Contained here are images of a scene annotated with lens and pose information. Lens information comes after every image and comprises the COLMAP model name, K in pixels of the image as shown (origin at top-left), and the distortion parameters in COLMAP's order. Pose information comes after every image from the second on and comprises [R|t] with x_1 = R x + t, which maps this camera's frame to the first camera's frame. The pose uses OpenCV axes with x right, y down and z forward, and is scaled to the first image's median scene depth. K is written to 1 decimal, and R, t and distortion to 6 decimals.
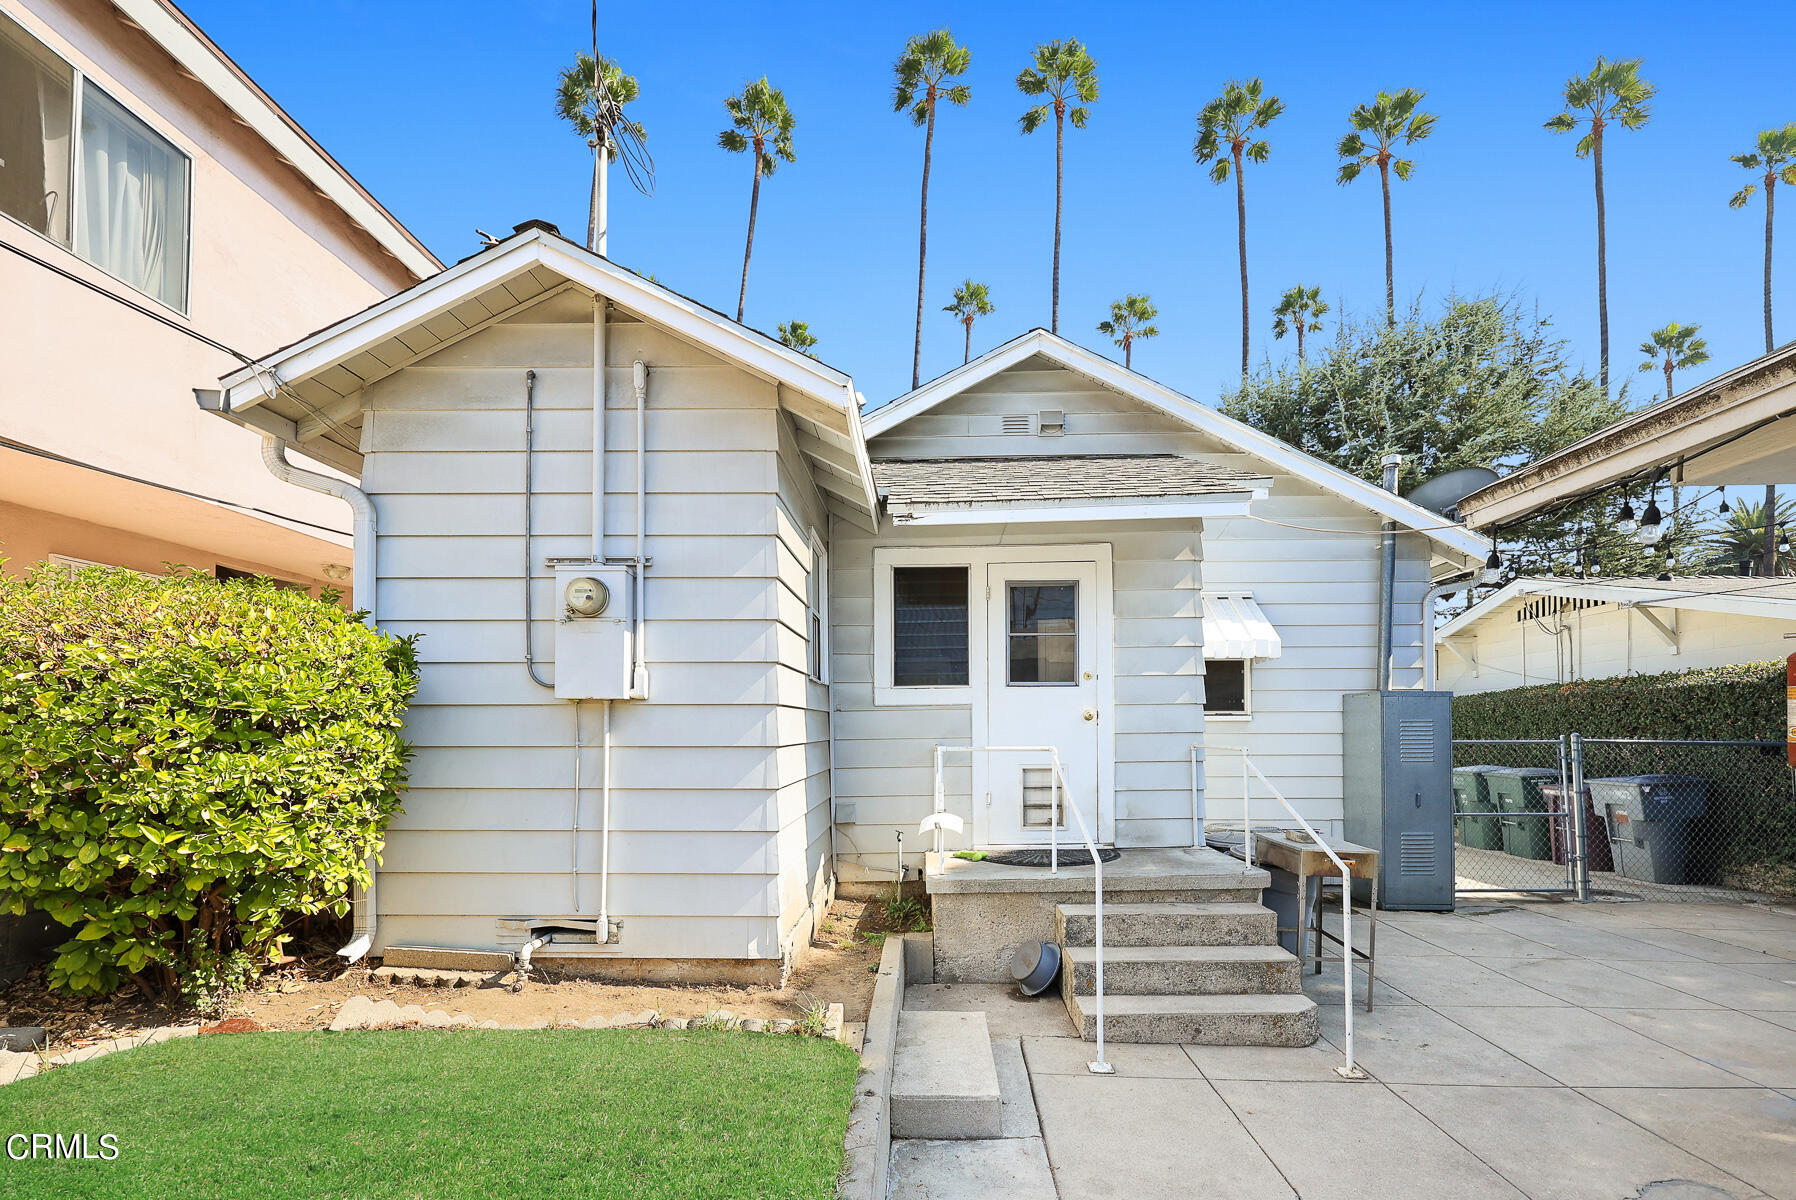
lens RADIAL K [[770.7, 0, 922.6], [0, 770.7, 730.9], [0, 0, 1]] dist [0.000666, -0.000187]
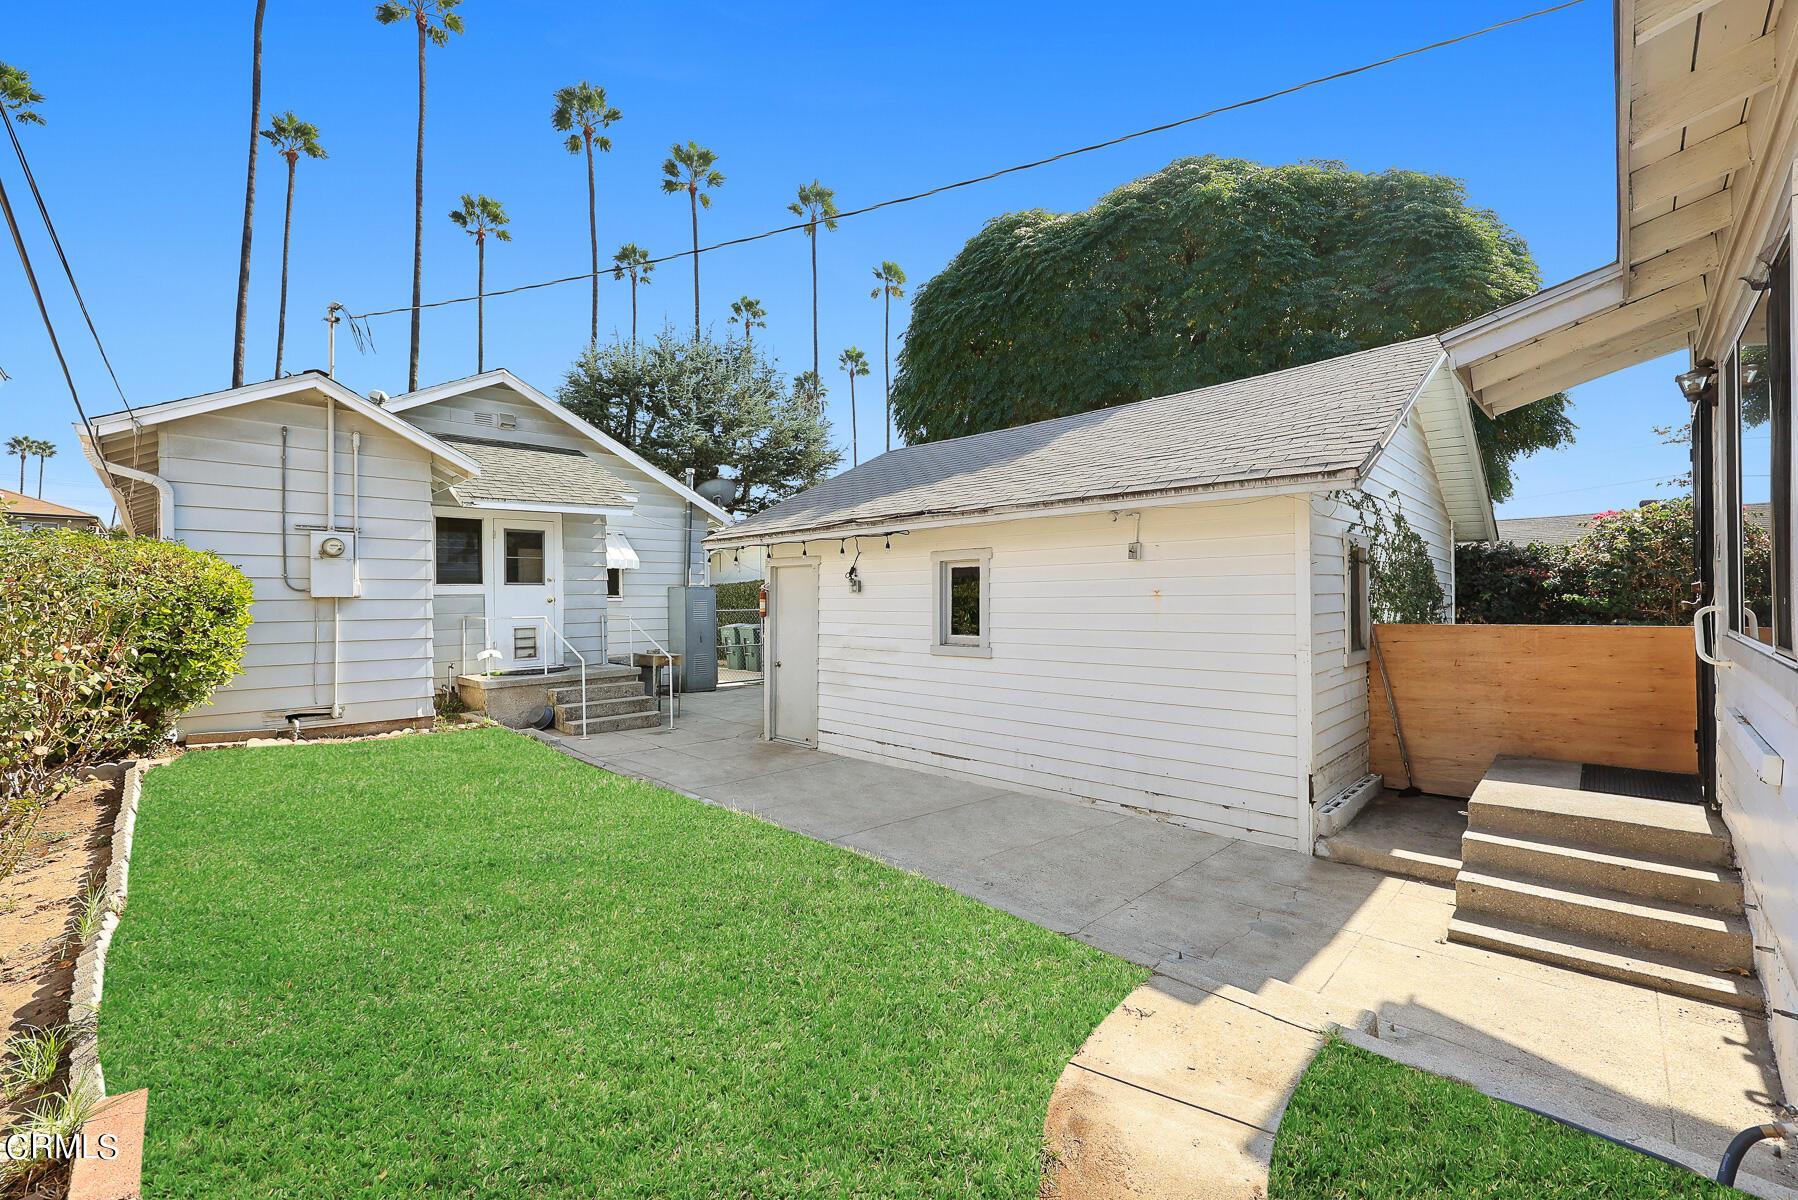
lens RADIAL K [[743.7, 0, 896.4], [0, 743.7, 590.3], [0, 0, 1]] dist [-0.002722, -0.000470]
pose [[0.695437, 0.005801, 0.718563, -0.417048], [0.003445, 0.999929, -0.011407, -0.016489], [-0.718578, 0.010408, 0.695368, -0.746126]]
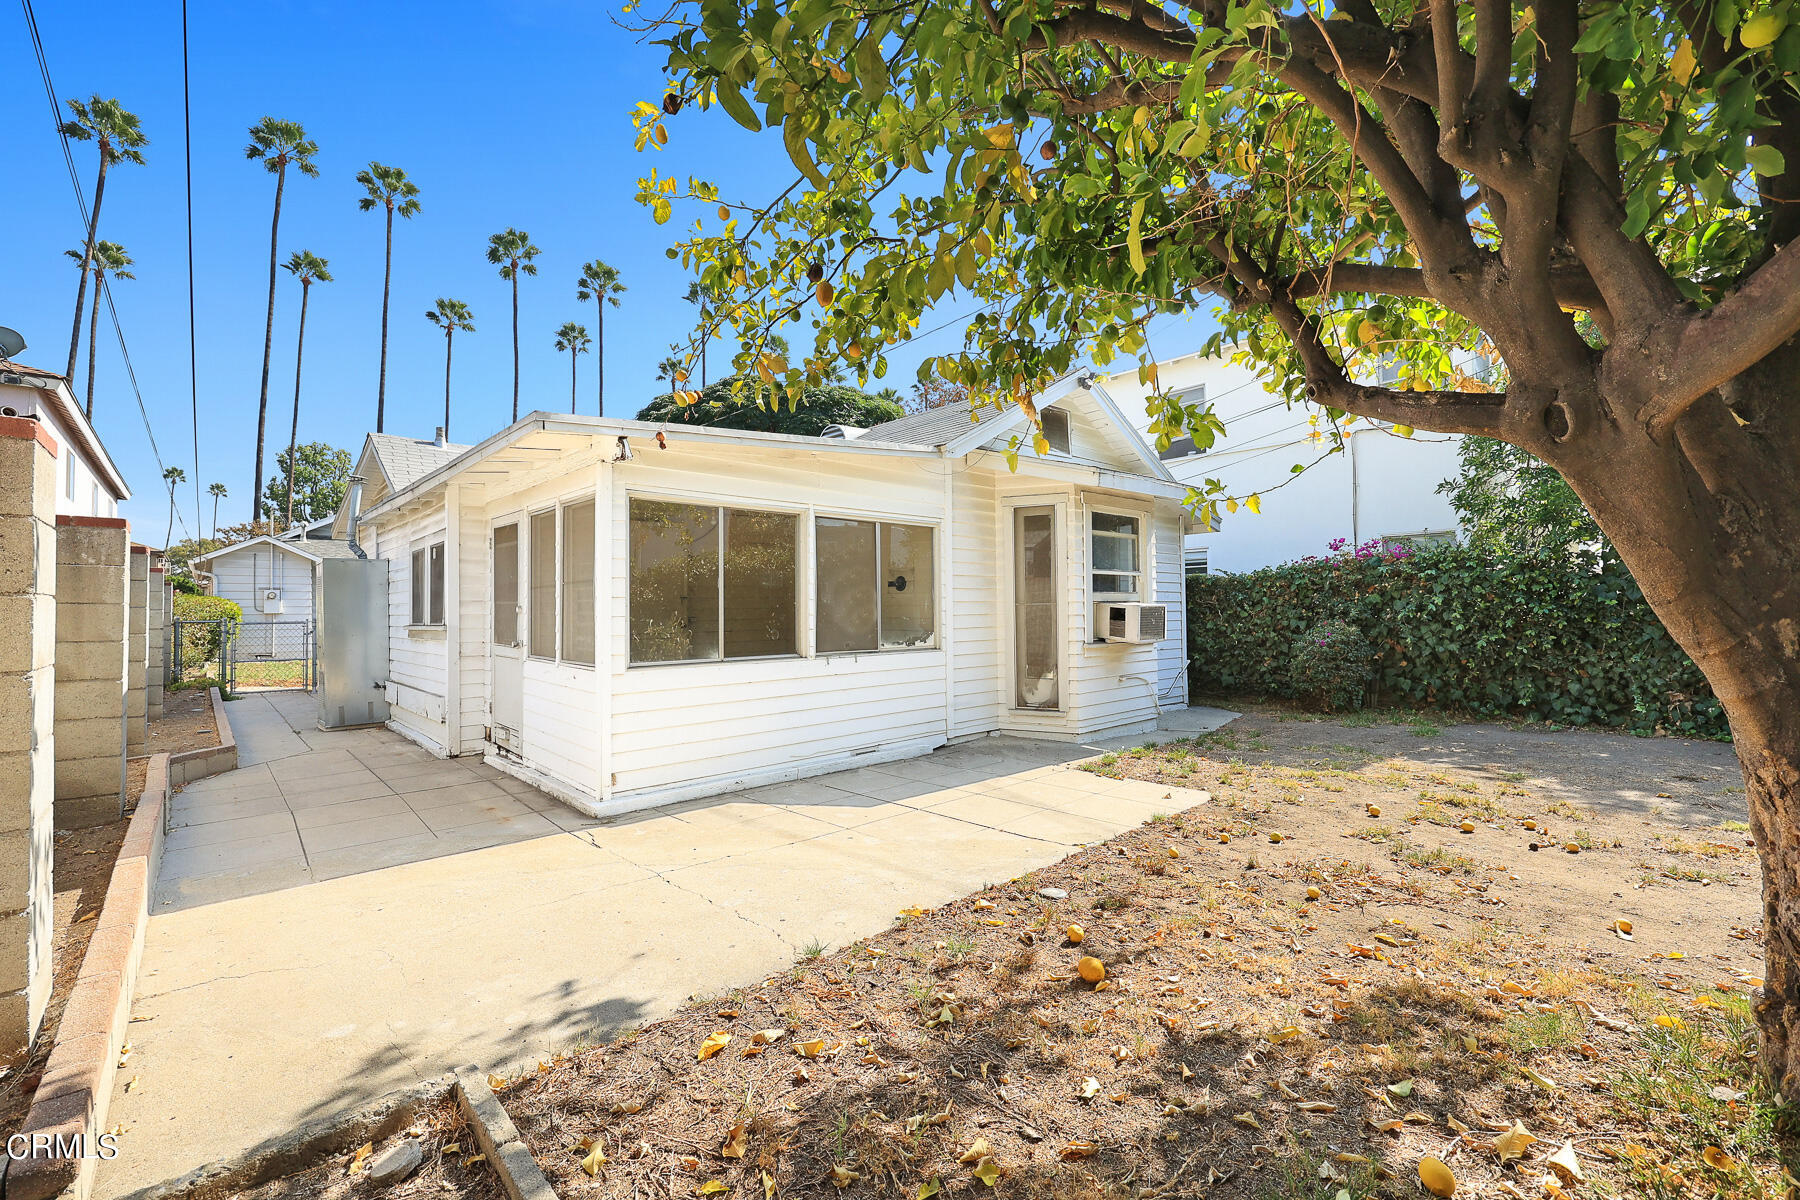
lens RADIAL K [[776.6, 0, 900.3], [0, 776.6, 596.9], [0, 0, 1]] dist [-0.000184, -0.000268]
pose [[0.736611, 0.005691, 0.676293, -0.459687], [0.004270, 0.999906, -0.013065, -0.035506], [-0.676303, 0.012512, 0.736517, -3.275033]]
